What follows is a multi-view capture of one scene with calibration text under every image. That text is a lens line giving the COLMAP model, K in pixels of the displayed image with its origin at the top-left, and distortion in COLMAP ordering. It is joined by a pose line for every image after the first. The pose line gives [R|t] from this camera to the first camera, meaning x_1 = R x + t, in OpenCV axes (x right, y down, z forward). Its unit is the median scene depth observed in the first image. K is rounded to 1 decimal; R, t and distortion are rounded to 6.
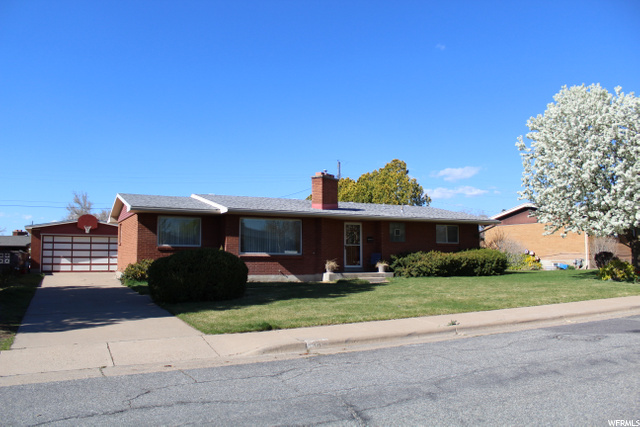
lens RADIAL K [[529.5, 0, 320.0], [0, 529.5, 213.5], [0, 0, 1]] dist [-0.176327, 0.180230]
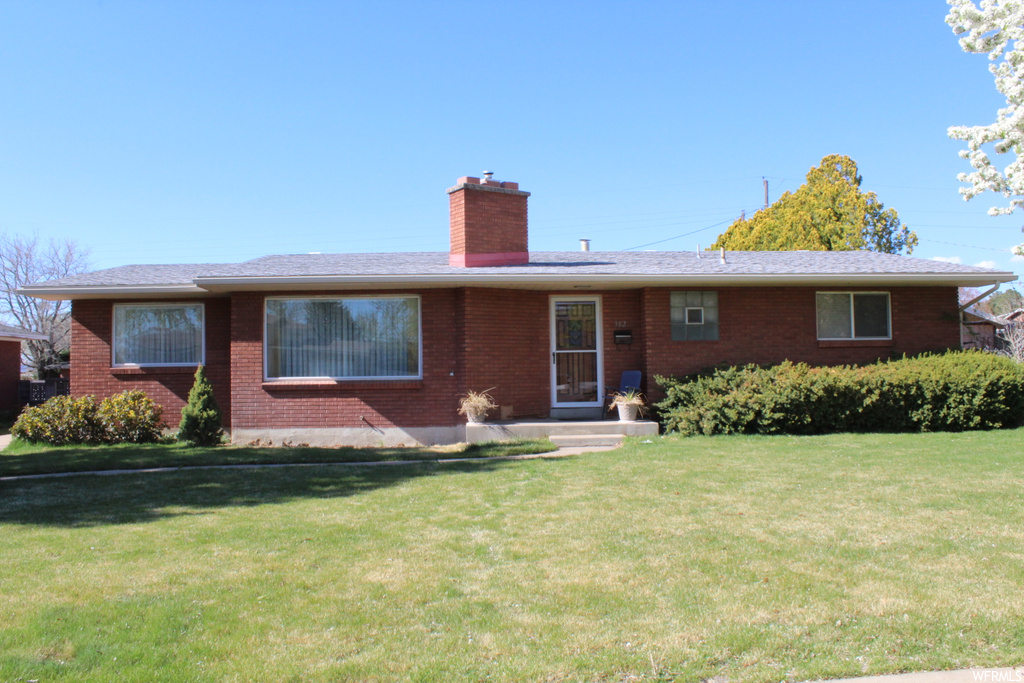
lens RADIAL K [[847.2, 0, 512.0], [0, 847.2, 341.5], [0, 0, 1]] dist [-0.176327, 0.180230]
pose [[0.914568, -0.029698, -0.403340, 0.289358], [0.049981, 0.997955, 0.039853, 0.024562], [0.401331, -0.056607, 0.914182, 0.404699]]
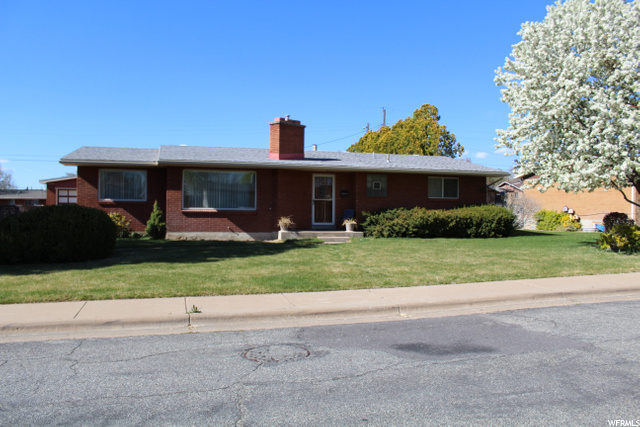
lens RADIAL K [[529.5, 0, 320.0], [0, 529.5, 213.5], [0, 0, 1]] dist [-0.176327, 0.180230]
pose [[0.981177, 0.011103, -0.192792, 0.237011], [0.006247, 0.995998, 0.089155, 0.003785], [0.193010, -0.088681, 0.977181, 0.134419]]
